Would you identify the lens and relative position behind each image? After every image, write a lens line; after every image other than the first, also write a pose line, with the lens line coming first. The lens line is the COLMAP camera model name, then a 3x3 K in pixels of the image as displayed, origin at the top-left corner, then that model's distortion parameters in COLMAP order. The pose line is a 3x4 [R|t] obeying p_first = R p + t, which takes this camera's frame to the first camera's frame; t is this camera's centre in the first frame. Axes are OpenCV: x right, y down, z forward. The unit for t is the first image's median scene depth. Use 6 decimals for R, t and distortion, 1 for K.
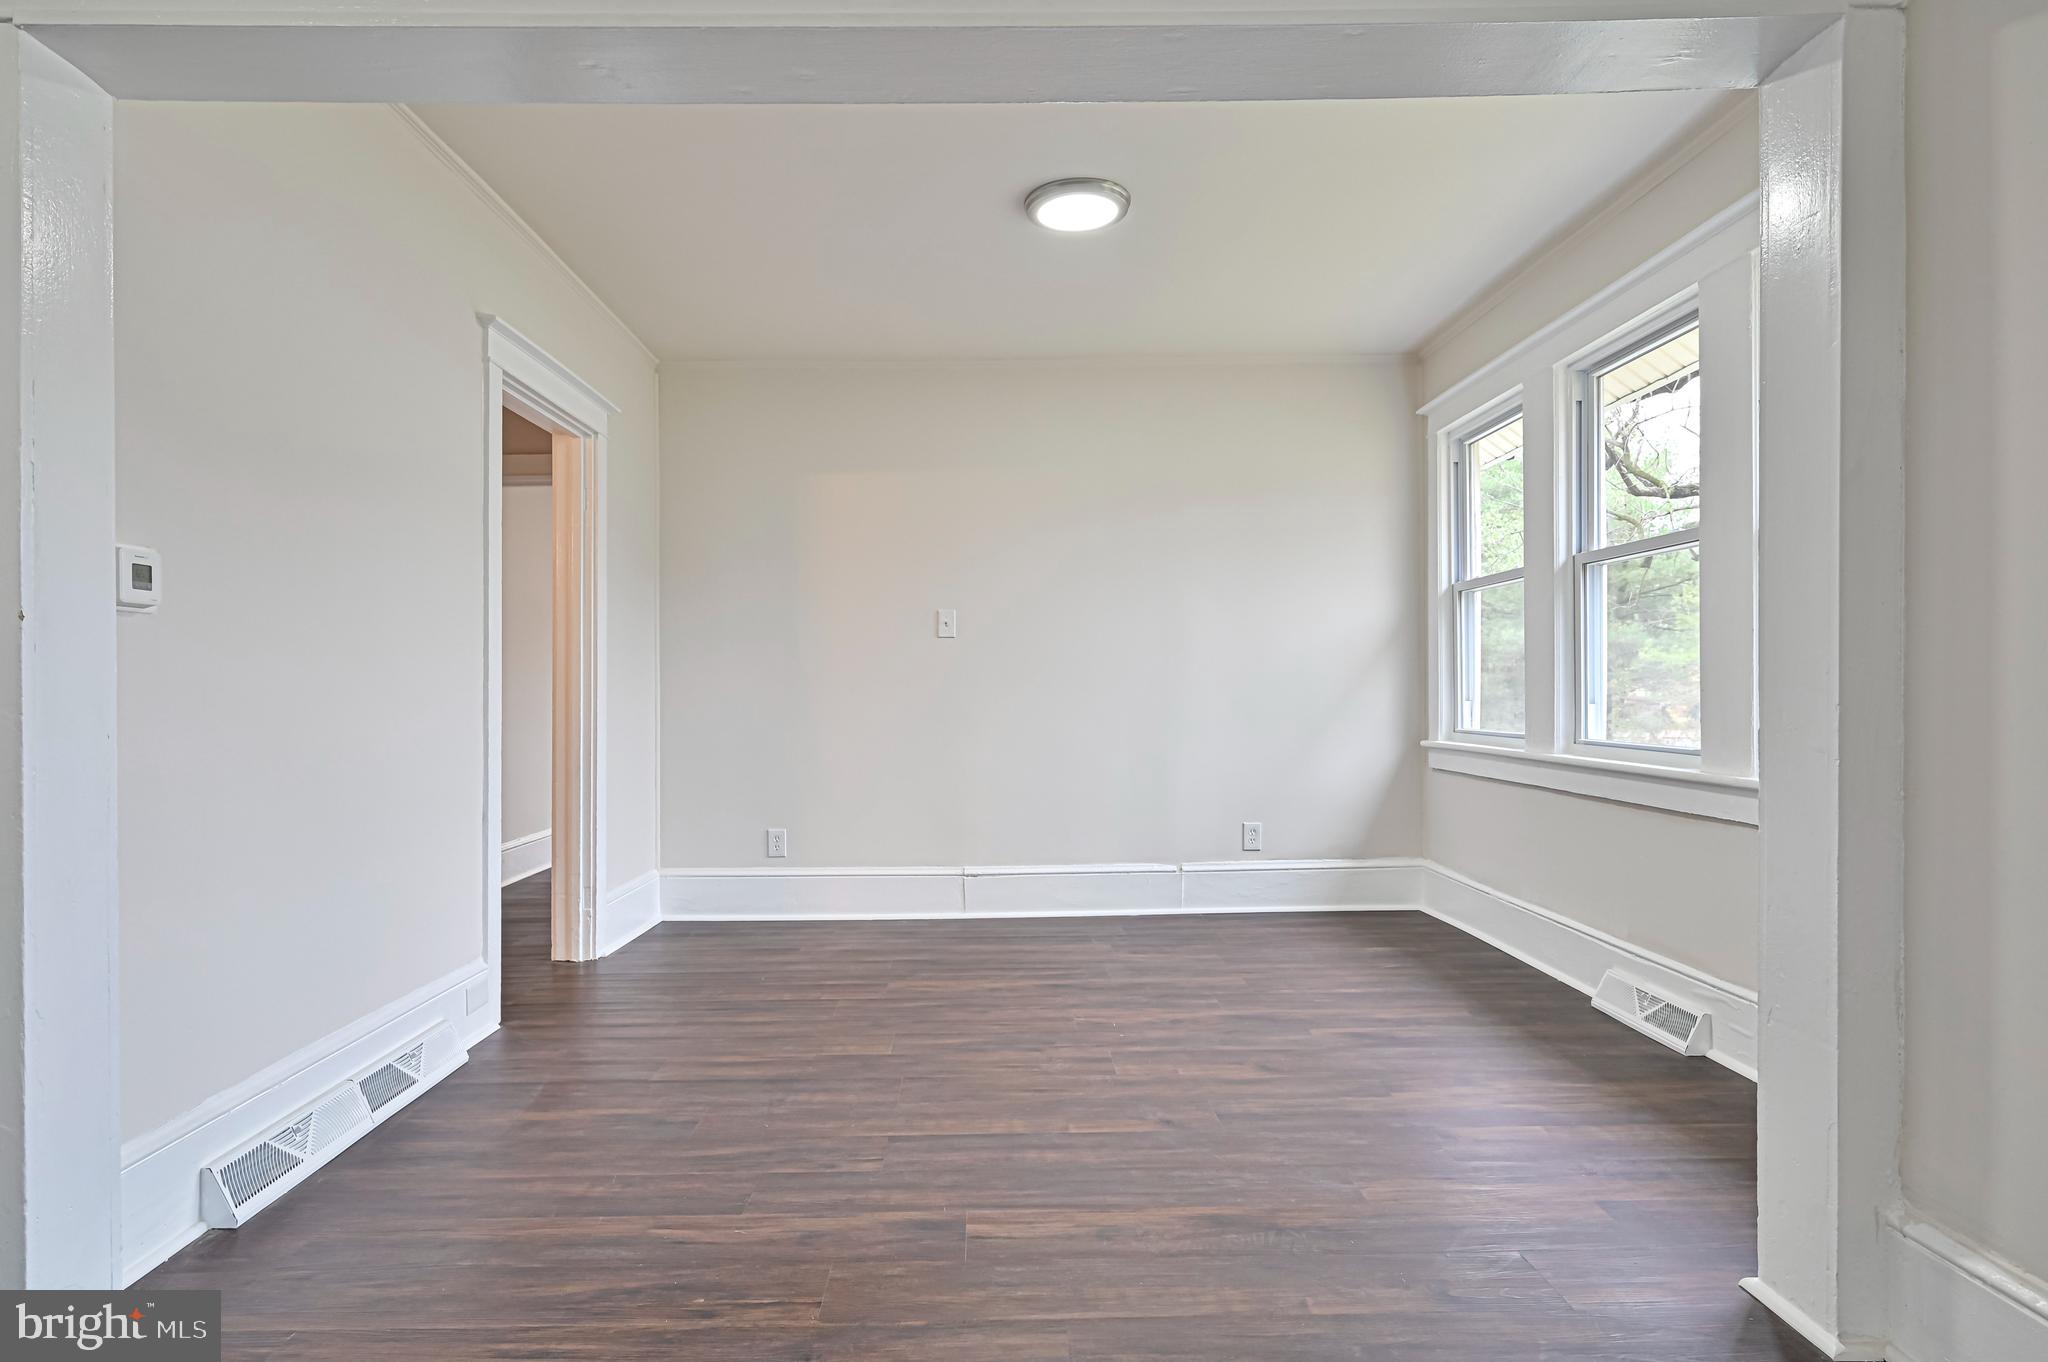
lens RADIAL K [[1078.6, 0, 997.8], [0, 1078.6, 691.5], [0, 0, 1]] dist [-0.000432, 0.000065]
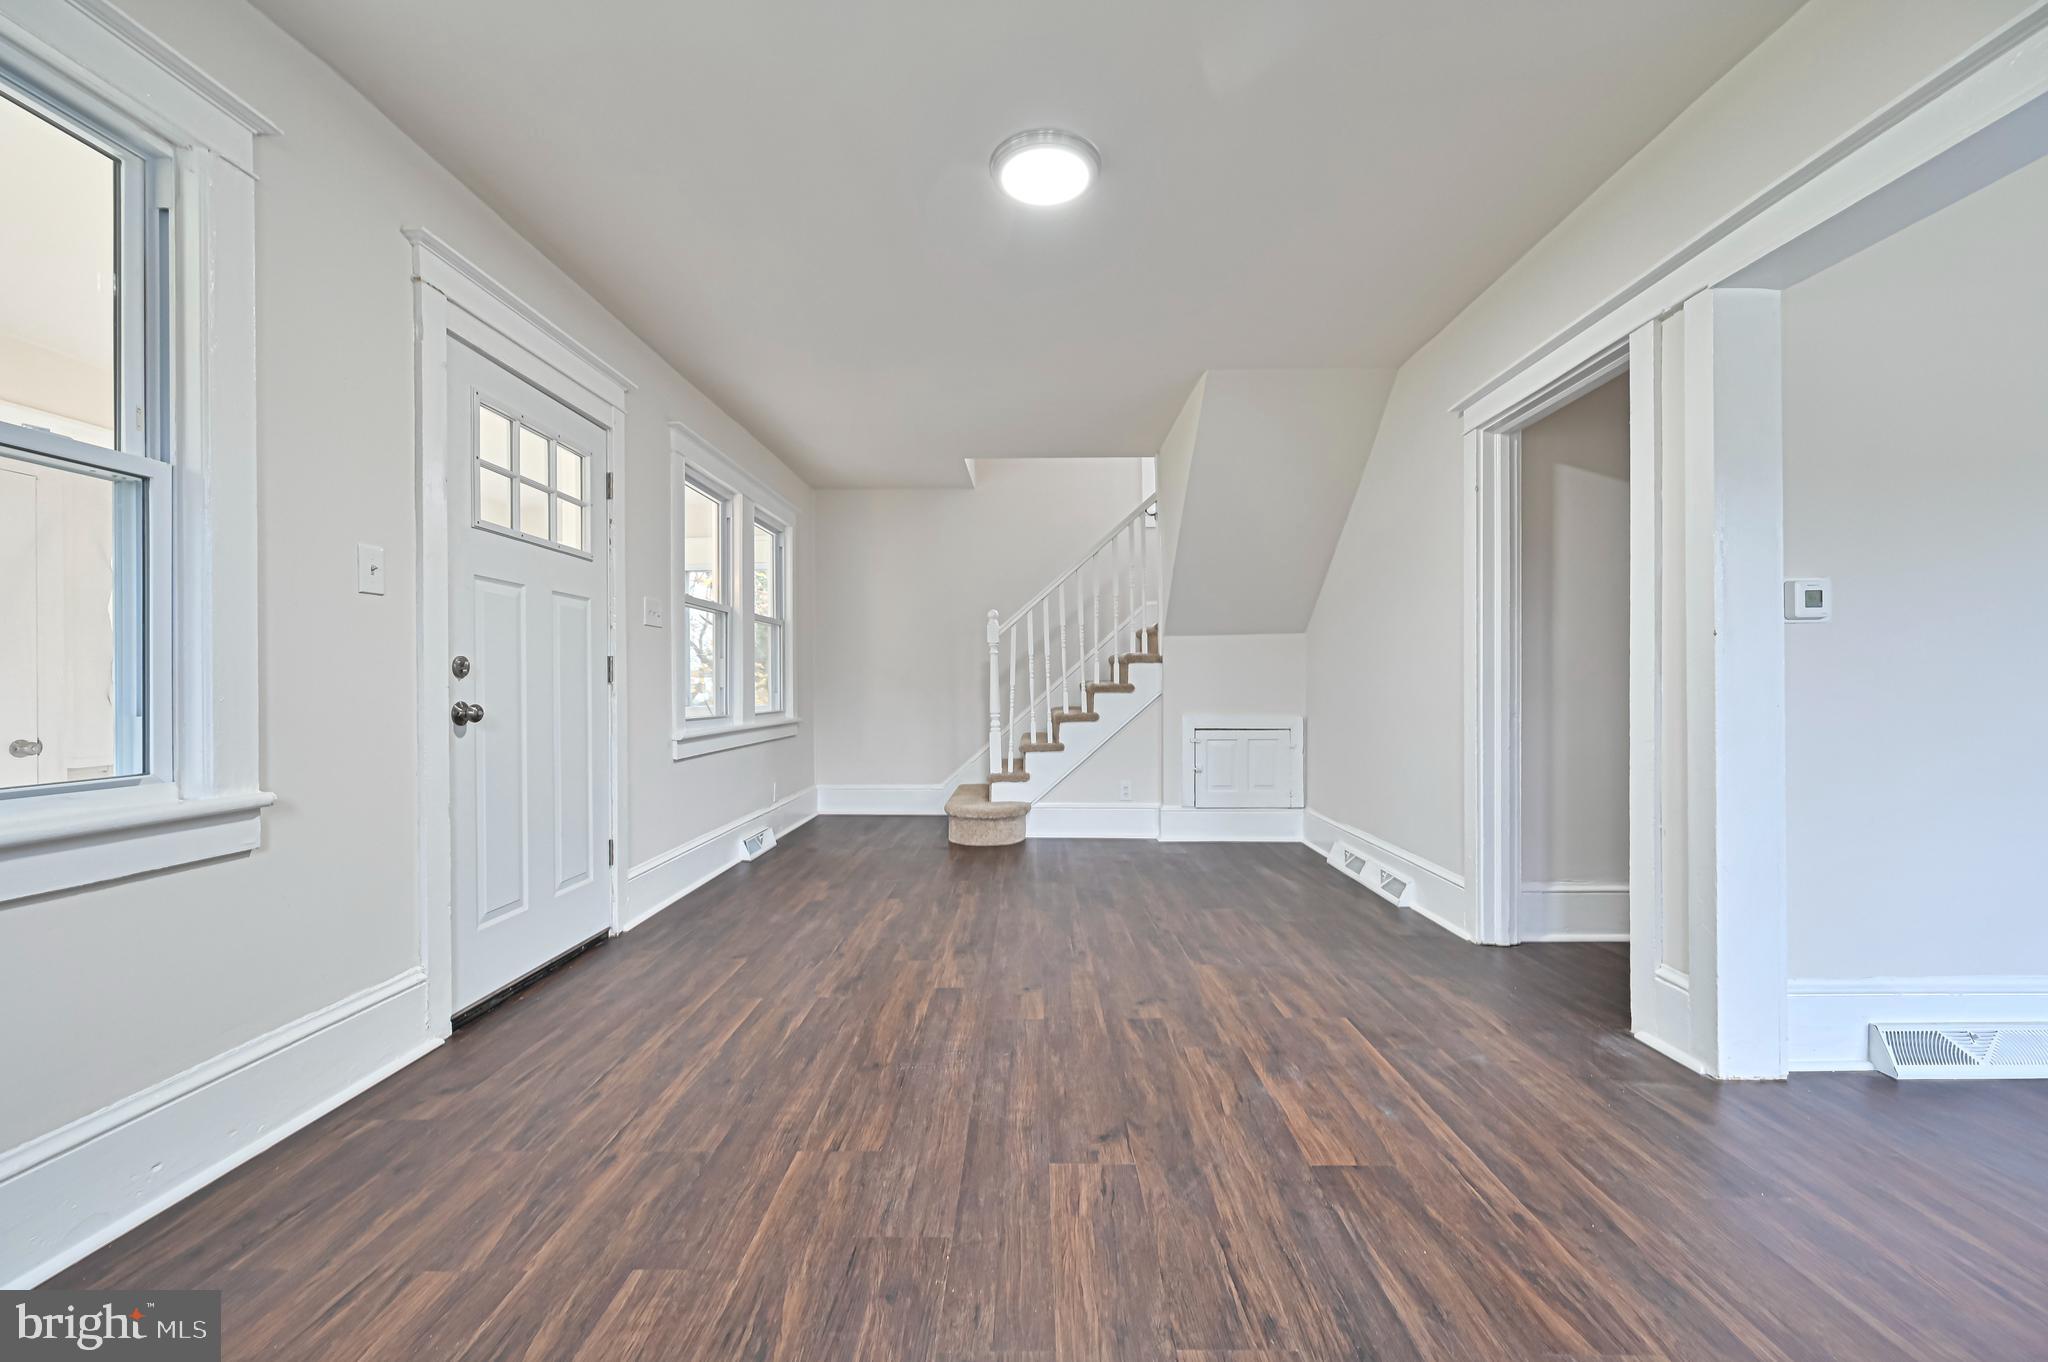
lens RADIAL K [[807.5, 0, 1023.6], [0, 807.5, 688.5], [0, 0, 1]] dist [-0.000121, 0.000246]
pose [[-0.021769, 0.007257, -0.999737, 0.170282], [0.008959, 0.999935, 0.007064, -0.000729], [0.999723, -0.008803, -0.021832, -0.028289]]
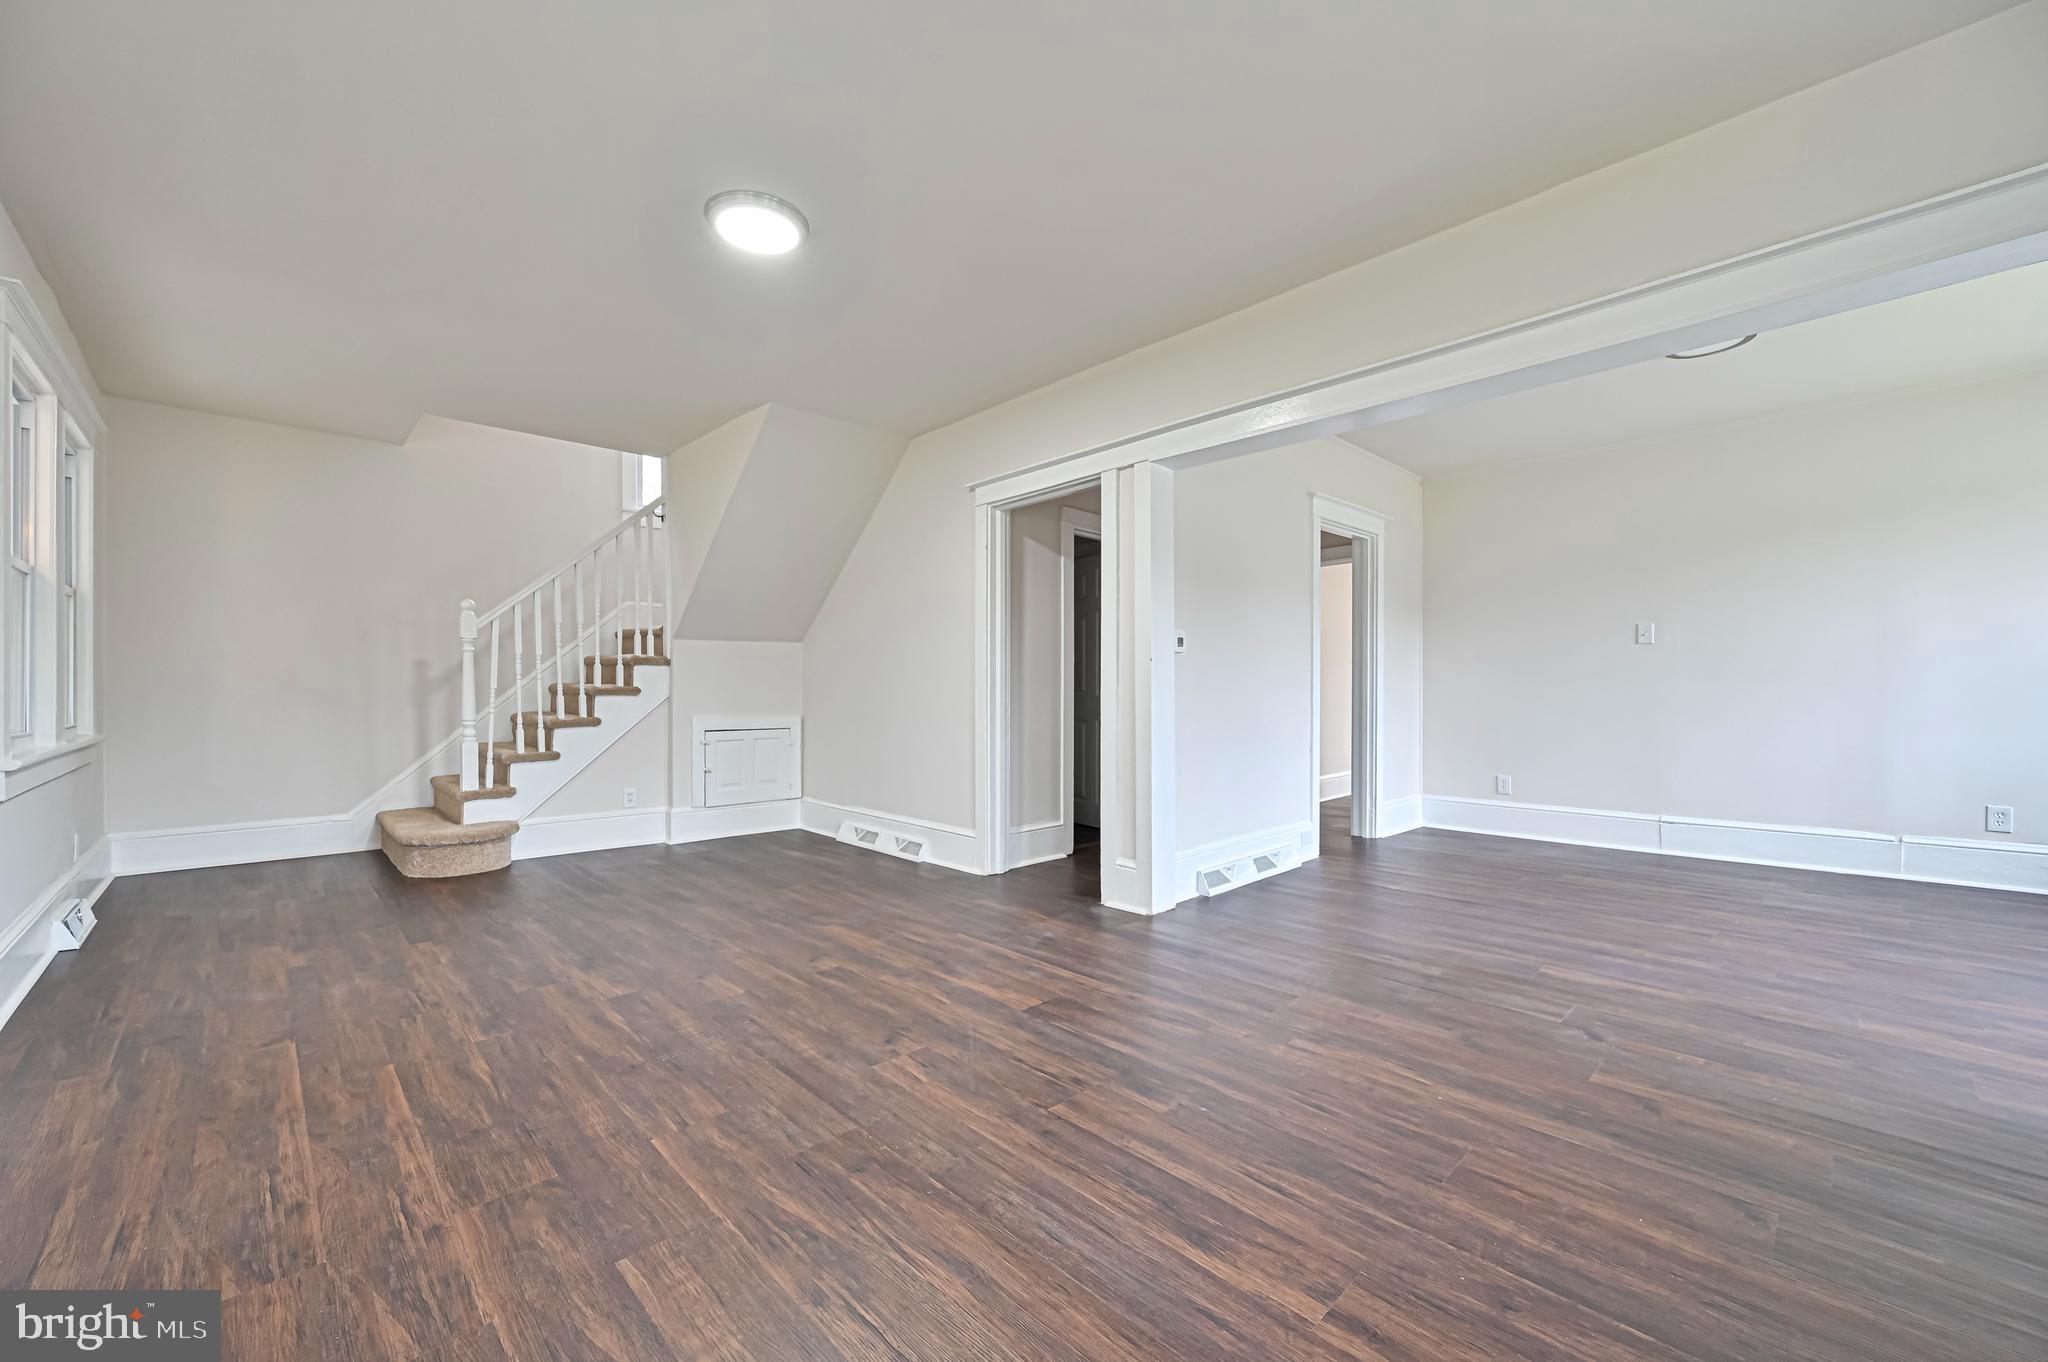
lens RADIAL K [[807.5, 0, 1023.6], [0, 807.5, 688.5], [0, 0, 1]] dist [-0.000121, 0.000246]
pose [[0.684166, 0.003158, -0.729319, 0.207531], [0.001328, 0.999984, 0.005577, -0.000939], [0.729325, -0.004784, 0.684151, -0.337834]]
